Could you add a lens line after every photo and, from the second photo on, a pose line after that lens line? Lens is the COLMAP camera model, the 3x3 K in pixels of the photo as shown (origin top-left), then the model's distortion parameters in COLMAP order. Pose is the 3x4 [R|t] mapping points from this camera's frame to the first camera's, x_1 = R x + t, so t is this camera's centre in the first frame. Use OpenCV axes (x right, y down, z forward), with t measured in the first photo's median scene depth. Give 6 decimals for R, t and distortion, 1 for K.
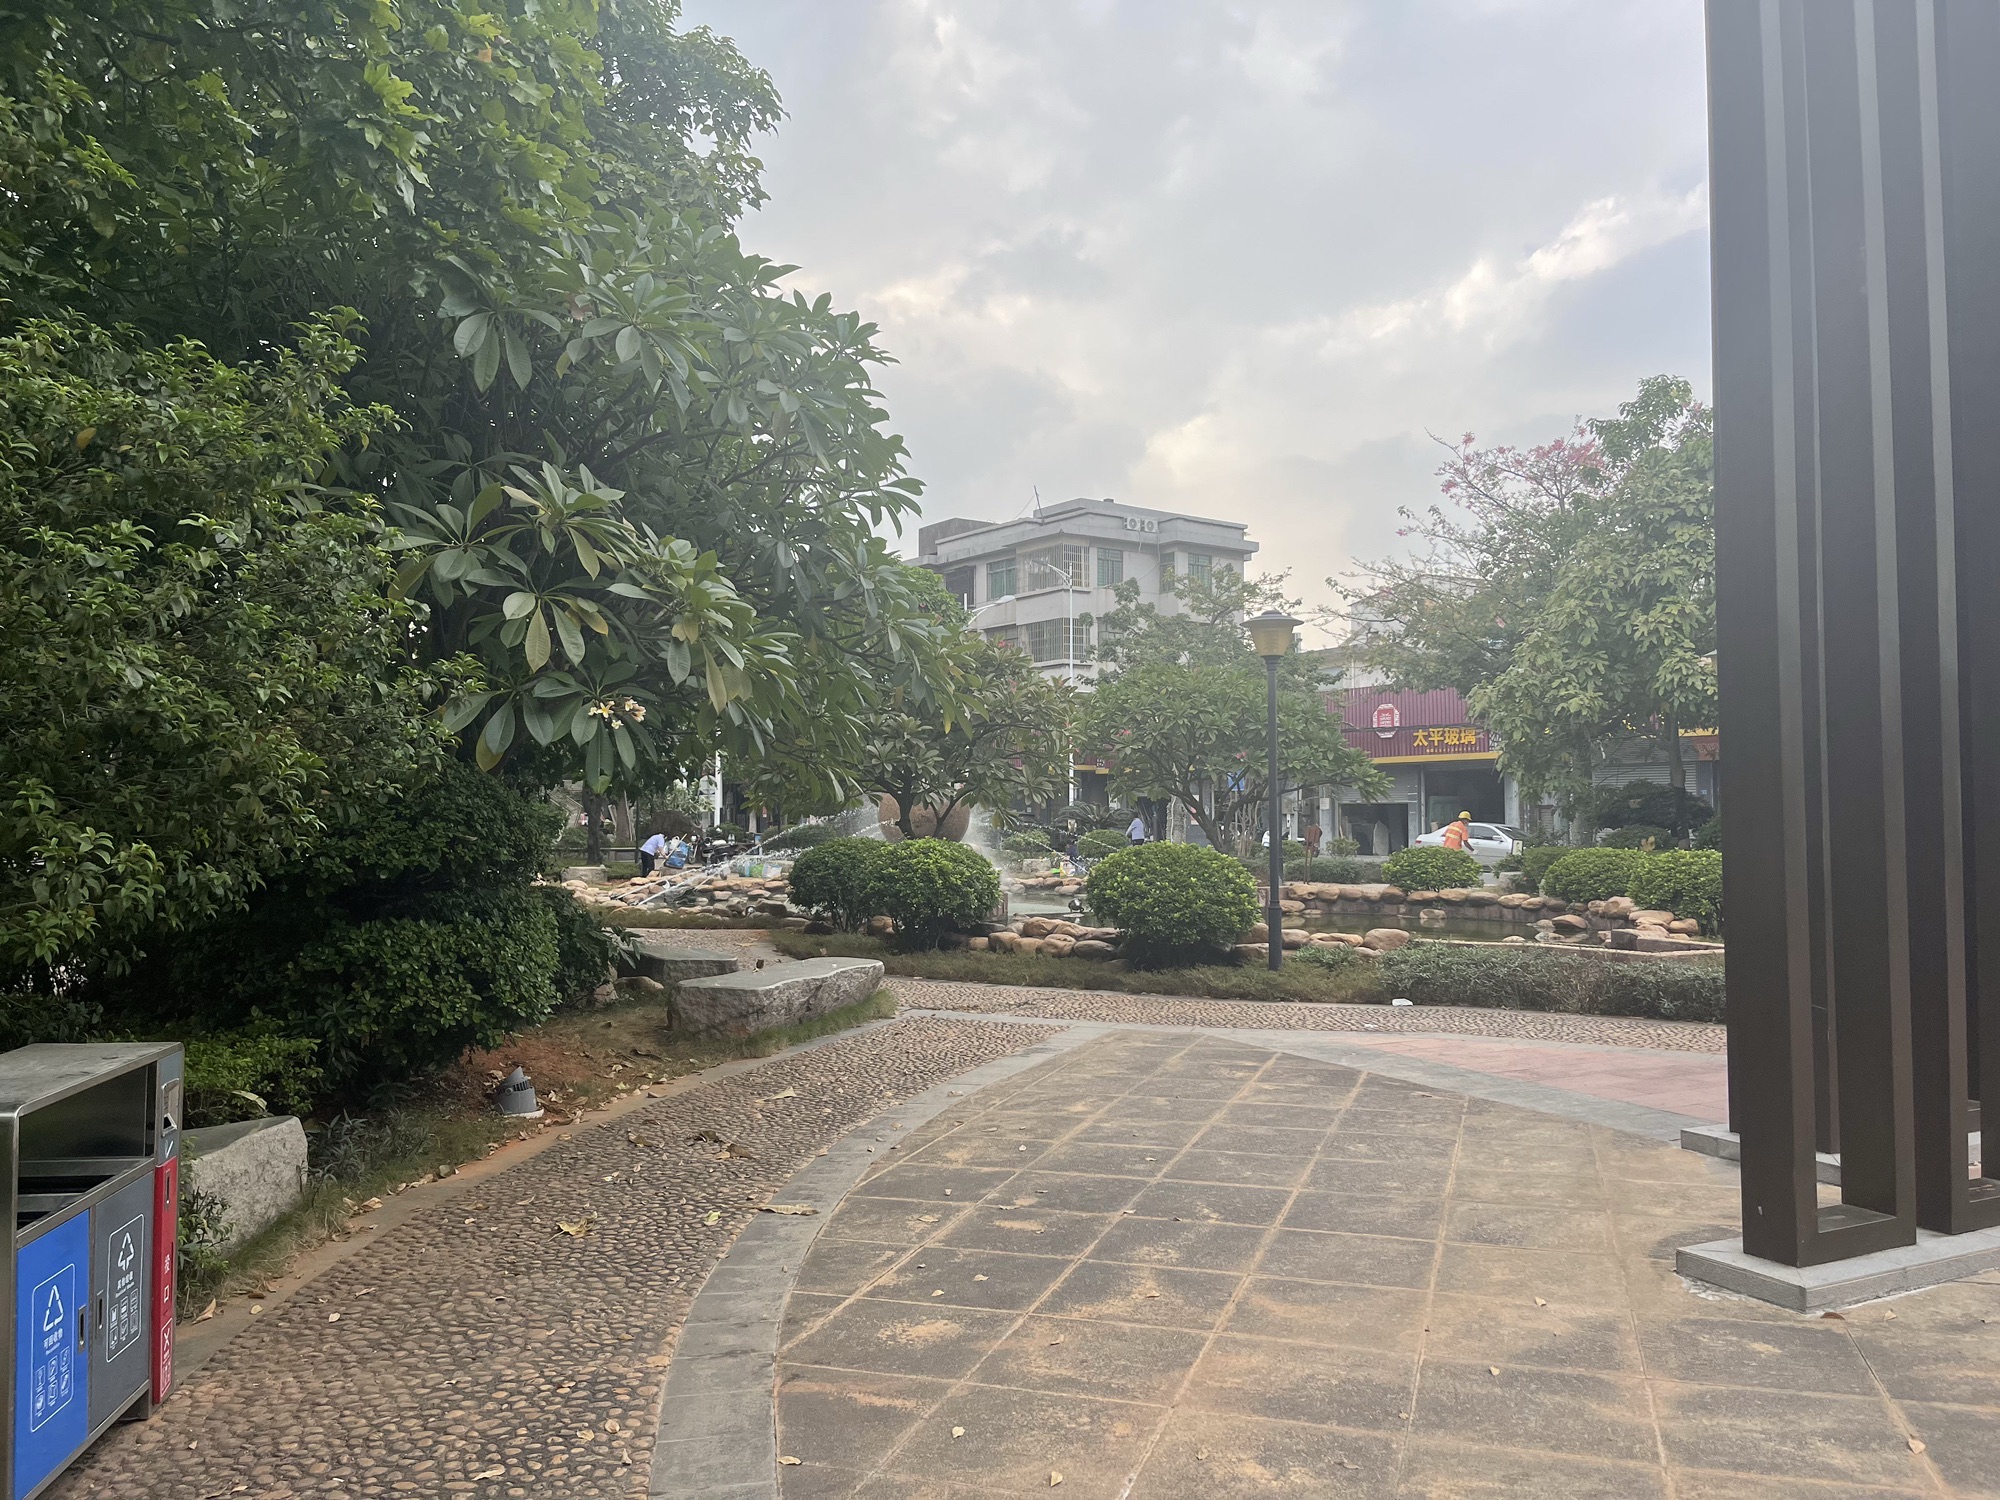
lens RADIAL K [[1491.8, 0, 1014.1], [0, 1491.8, 746.4], [0, 0, 1]] dist [0.036597, -0.001734]
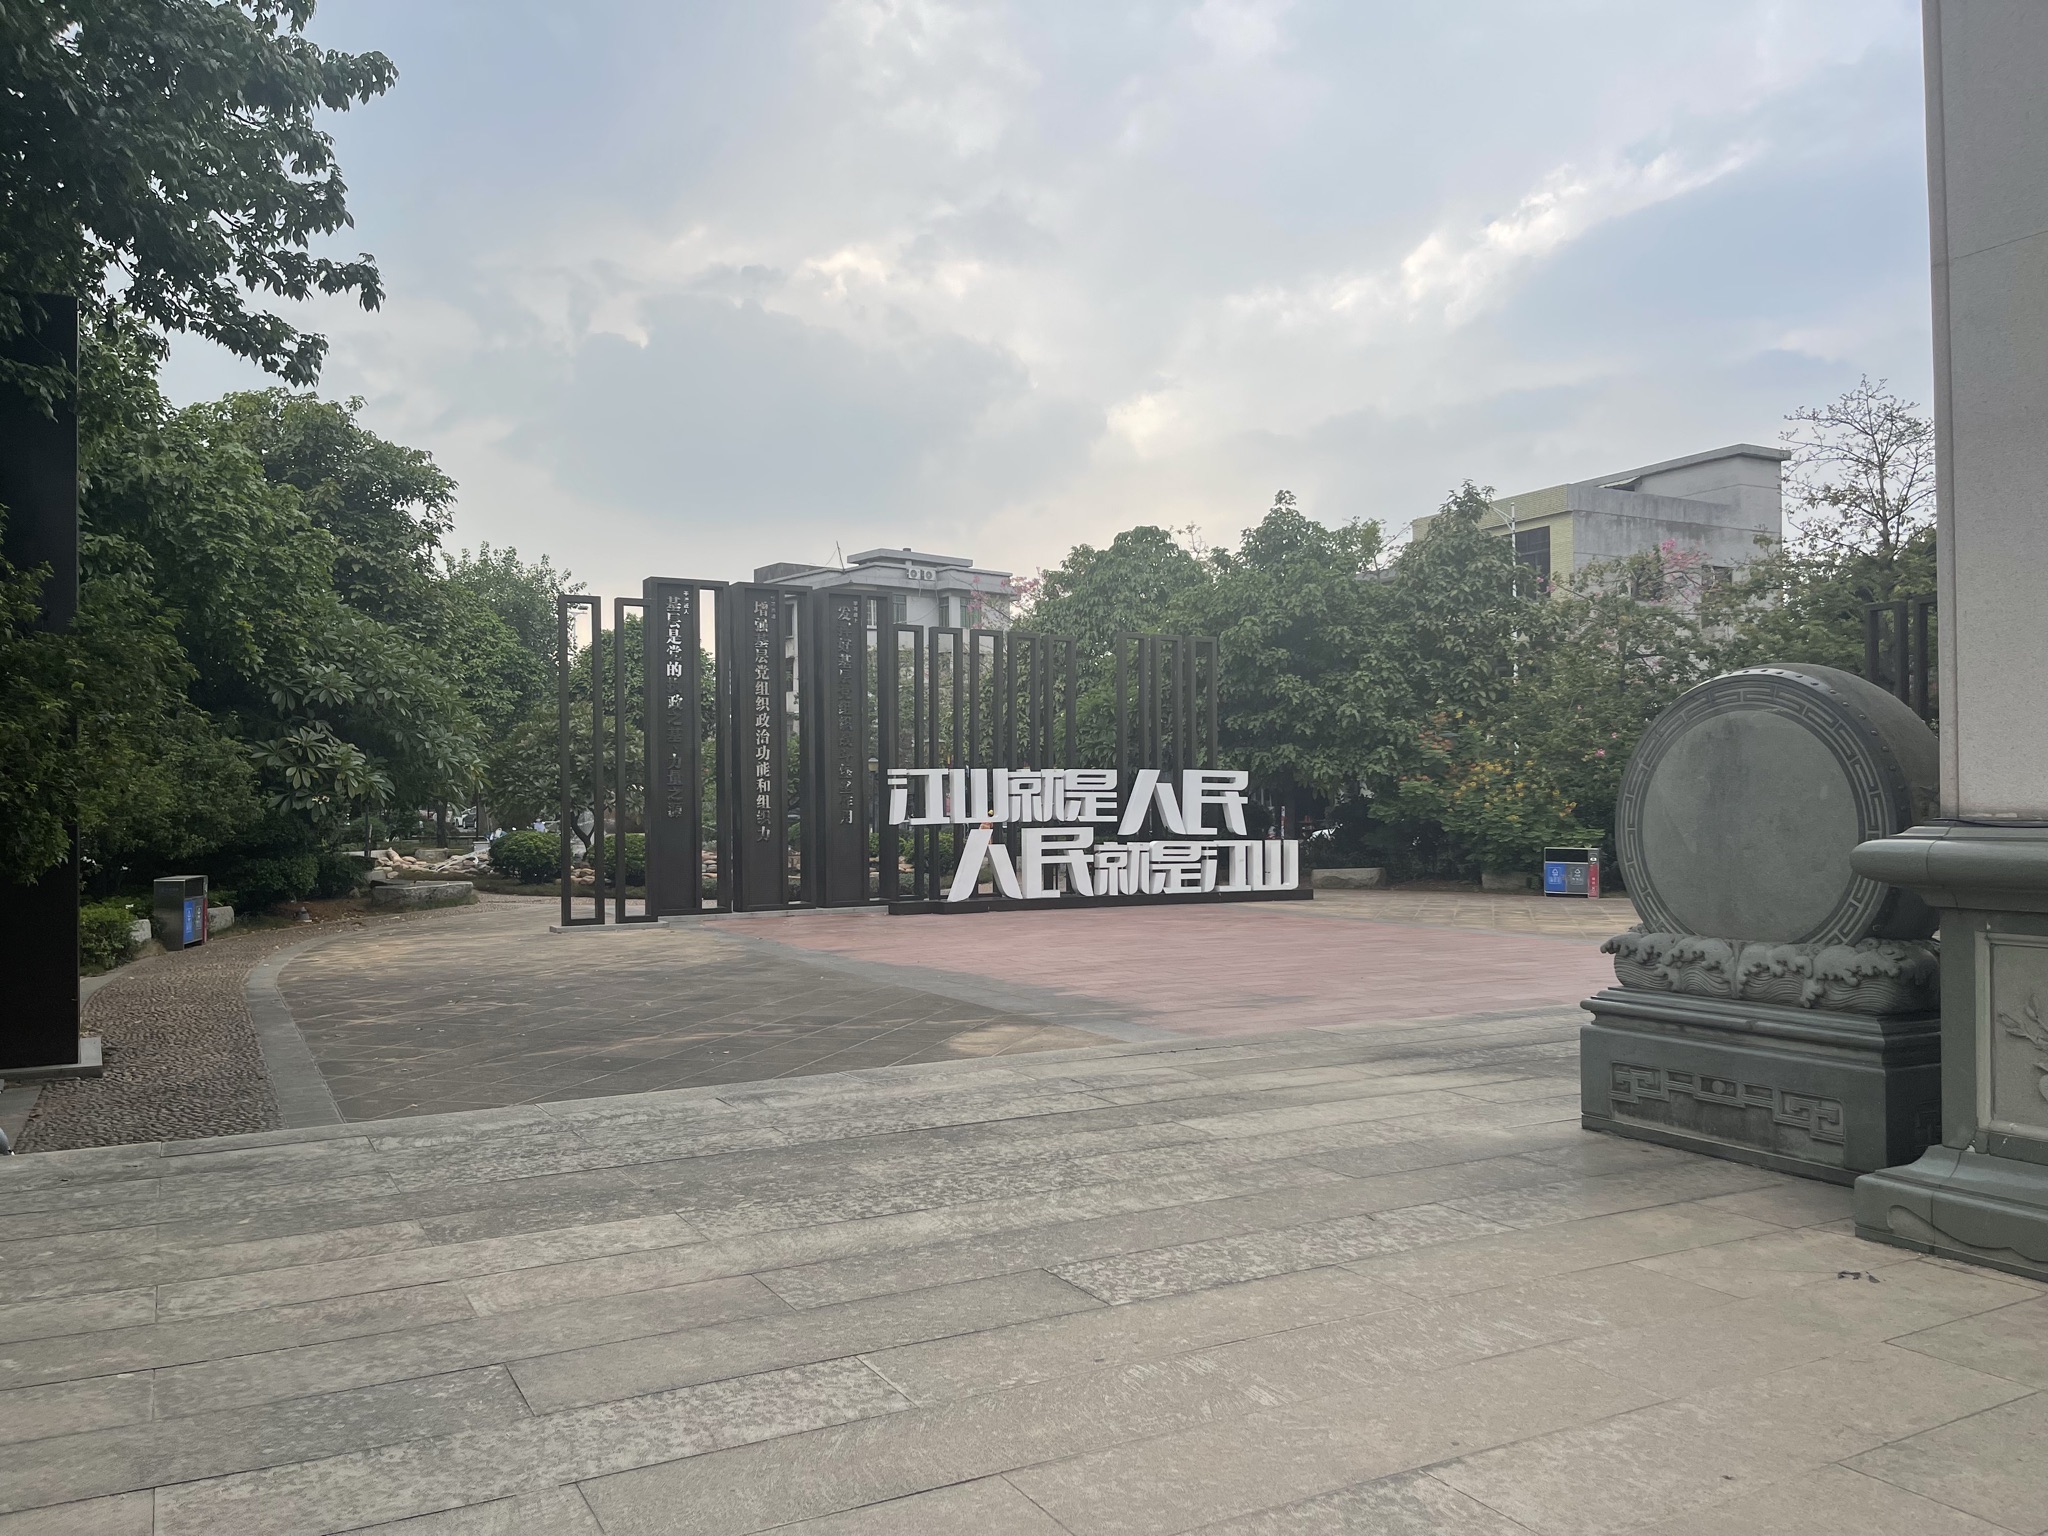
lens RADIAL K [[1527.6, 0, 1008.6], [0, 1527.6, 778.3], [0, 0, 1]] dist [0.036597, -0.001734]
pose [[0.999584, -0.002234, 0.028758, 1.212029], [0.001317, 0.999491, 0.031869, -0.179001], [-0.028814, -0.031818, 0.999078, -2.591139]]
